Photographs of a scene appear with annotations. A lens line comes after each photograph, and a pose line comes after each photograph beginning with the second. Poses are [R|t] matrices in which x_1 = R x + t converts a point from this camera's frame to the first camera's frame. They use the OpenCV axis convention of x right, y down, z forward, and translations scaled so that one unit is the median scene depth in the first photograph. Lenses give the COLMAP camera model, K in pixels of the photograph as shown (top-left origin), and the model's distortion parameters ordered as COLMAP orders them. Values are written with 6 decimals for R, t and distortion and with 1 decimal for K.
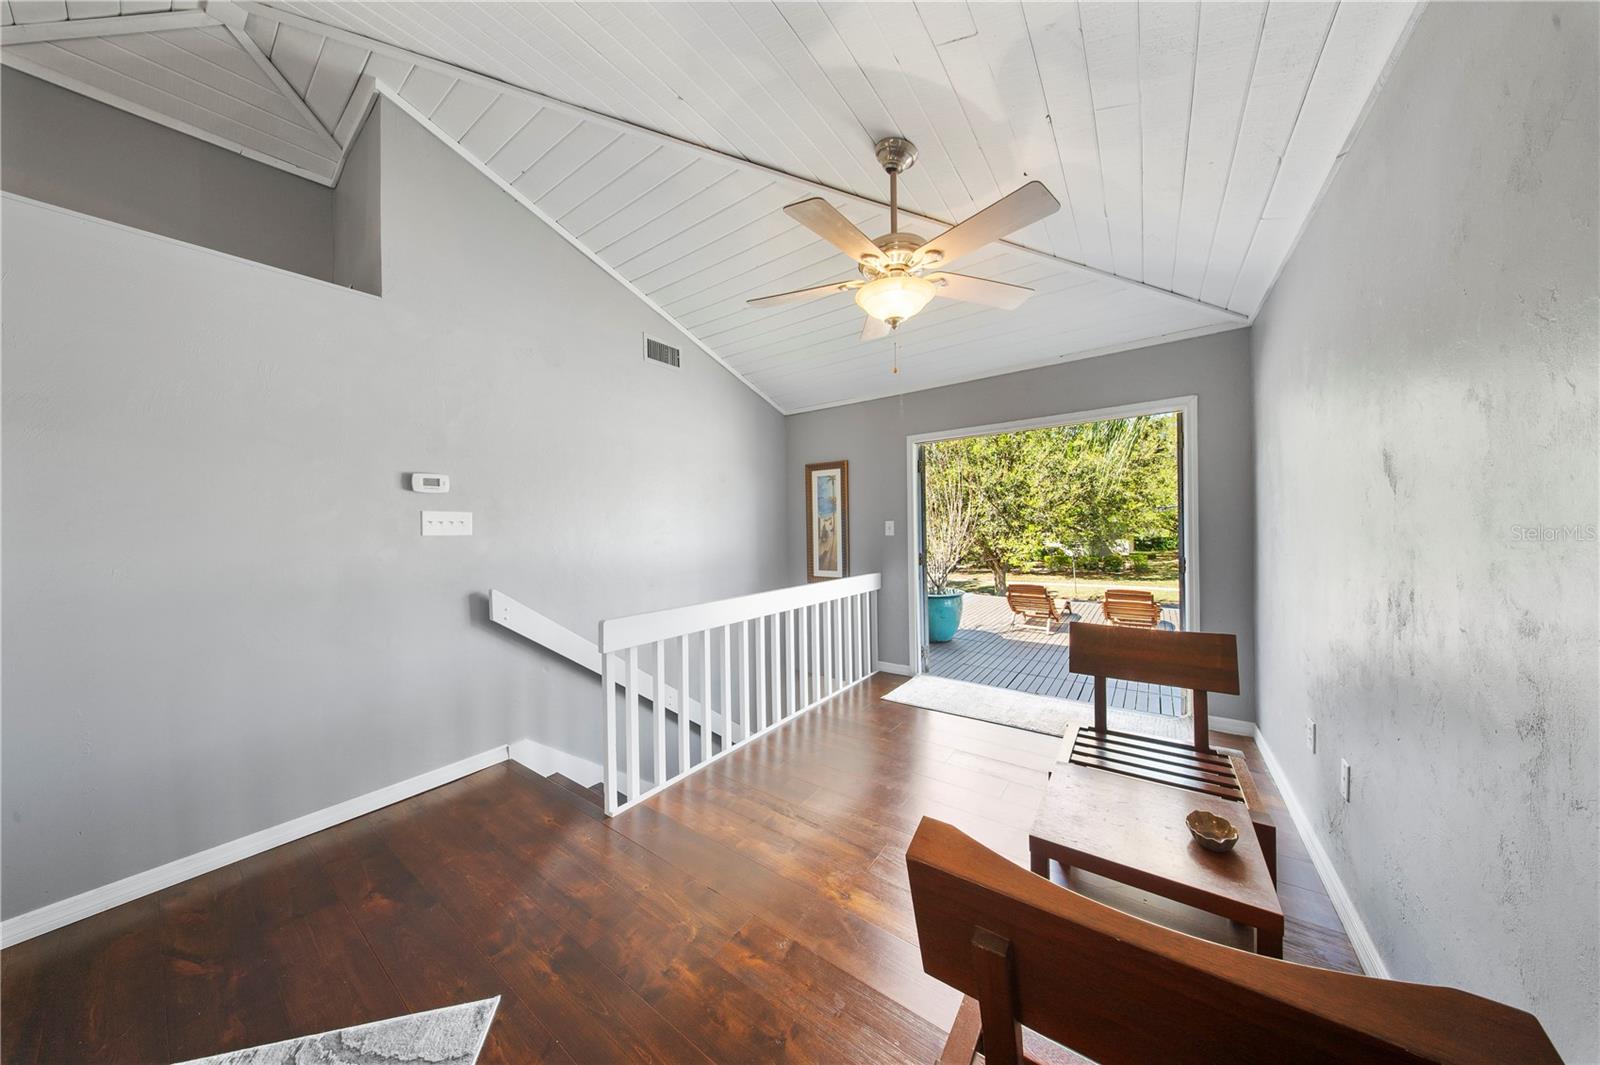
lens RADIAL K [[480.6, 0, 803.8], [0, 480.6, 524.1], [0, 0, 1]] dist [-0.000966, -0.000081]
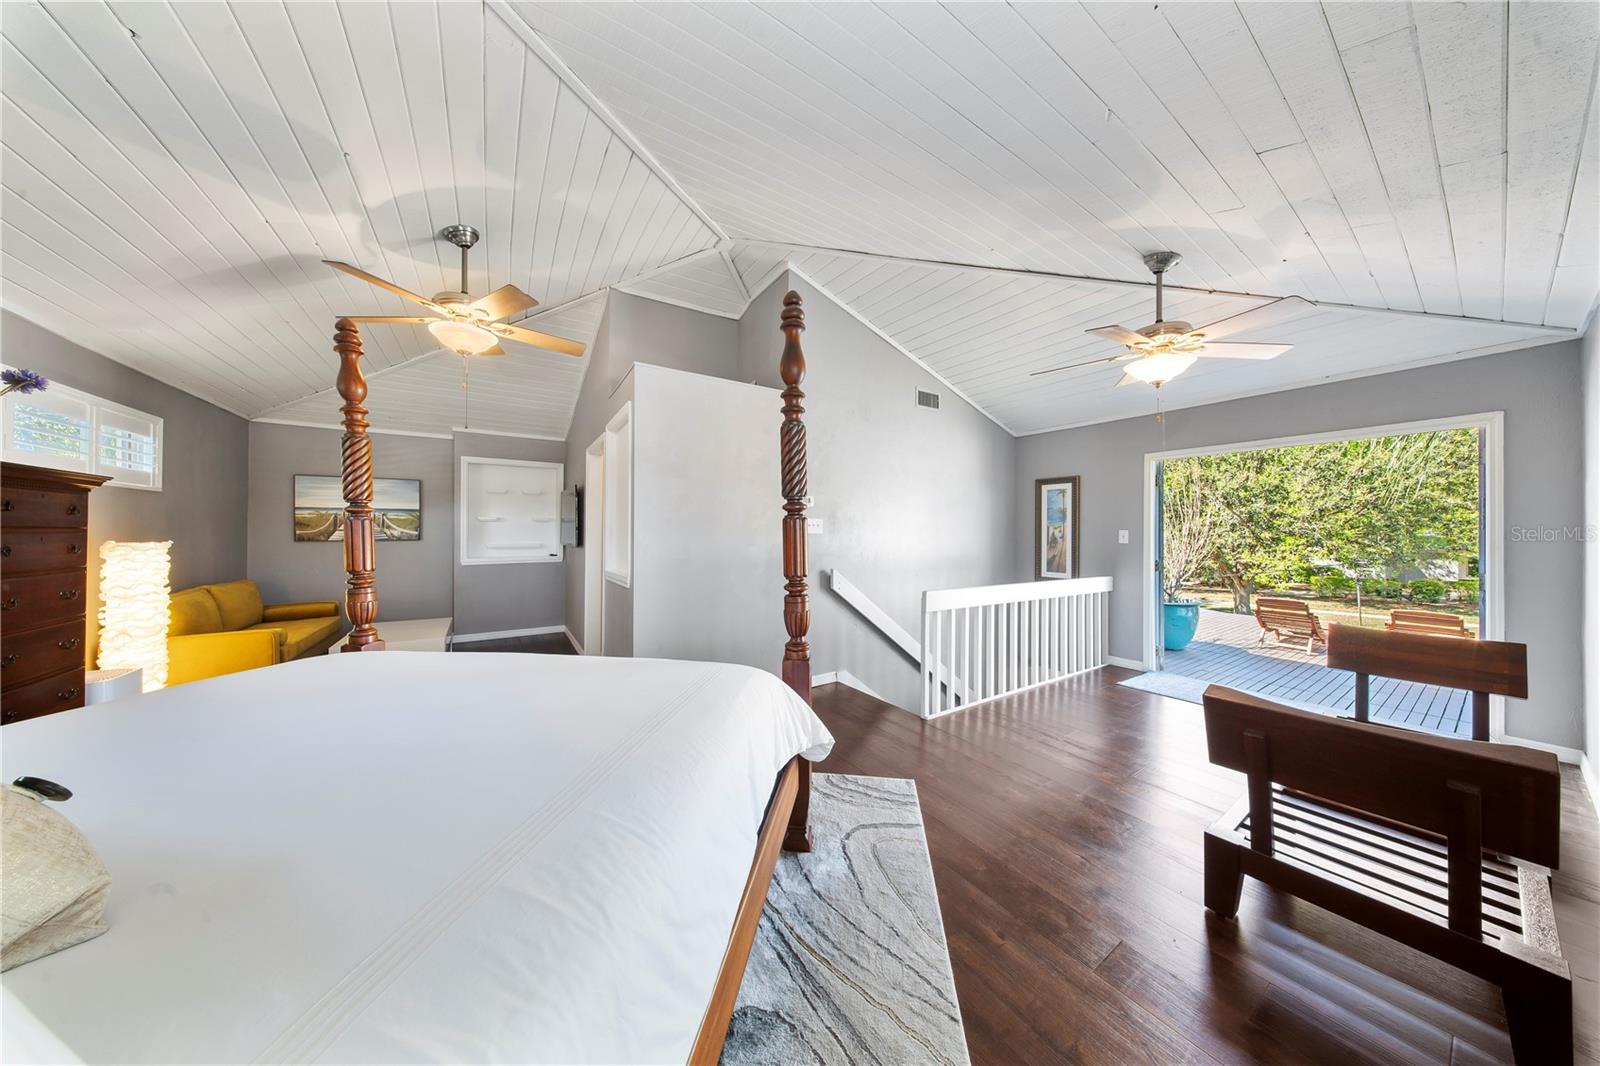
lens RADIAL K [[464.9, 0, 800.0], [0, 464.9, 525.4], [0, 0, 1]] dist [-0.010888, -0.000036]
pose [[0.929874, 0.019398, -0.367368, -0.087591], [-0.021131, 0.999776, -0.000695, -0.000820], [0.367272, 0.008409, 0.930076, -0.189650]]
